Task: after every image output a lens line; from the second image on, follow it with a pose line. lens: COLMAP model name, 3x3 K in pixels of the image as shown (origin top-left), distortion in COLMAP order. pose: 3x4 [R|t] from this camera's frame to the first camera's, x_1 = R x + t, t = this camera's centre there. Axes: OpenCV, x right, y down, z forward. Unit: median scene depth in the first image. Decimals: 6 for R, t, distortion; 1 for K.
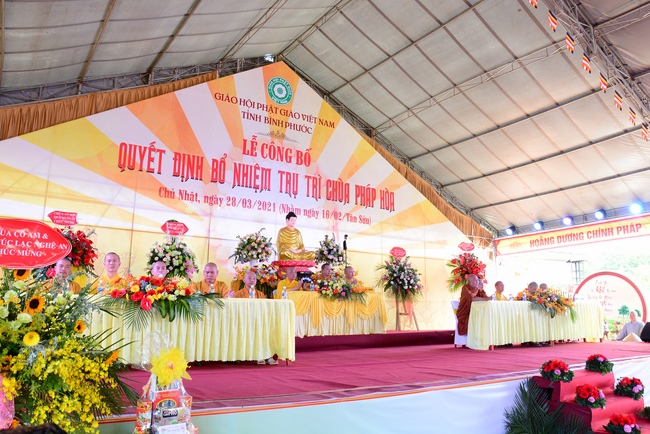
lens RADIAL K [[510.8, 0, 336.4], [0, 510.8, 222.4], [0, 0, 1]] dist [-0.156105, 0.123031]
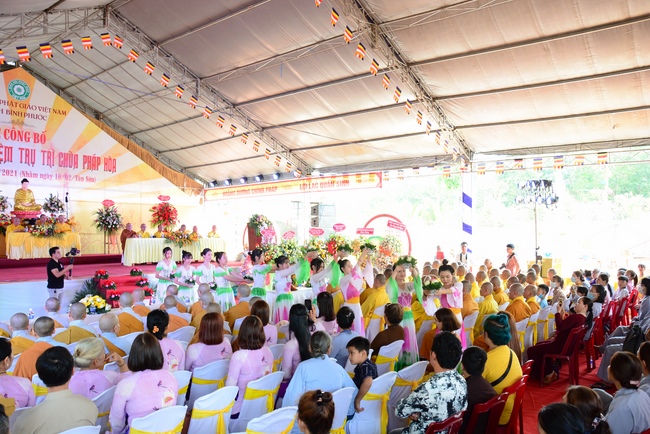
lens RADIAL K [[510.8, 0, 336.4], [0, 510.8, 222.4], [0, 0, 1]] dist [-0.156105, 0.123031]
pose [[0.956492, 0.002141, 0.291751, 0.348218], [-0.048406, 0.987279, 0.151449, -0.145121], [-0.287716, -0.158982, 0.944428, -0.618025]]
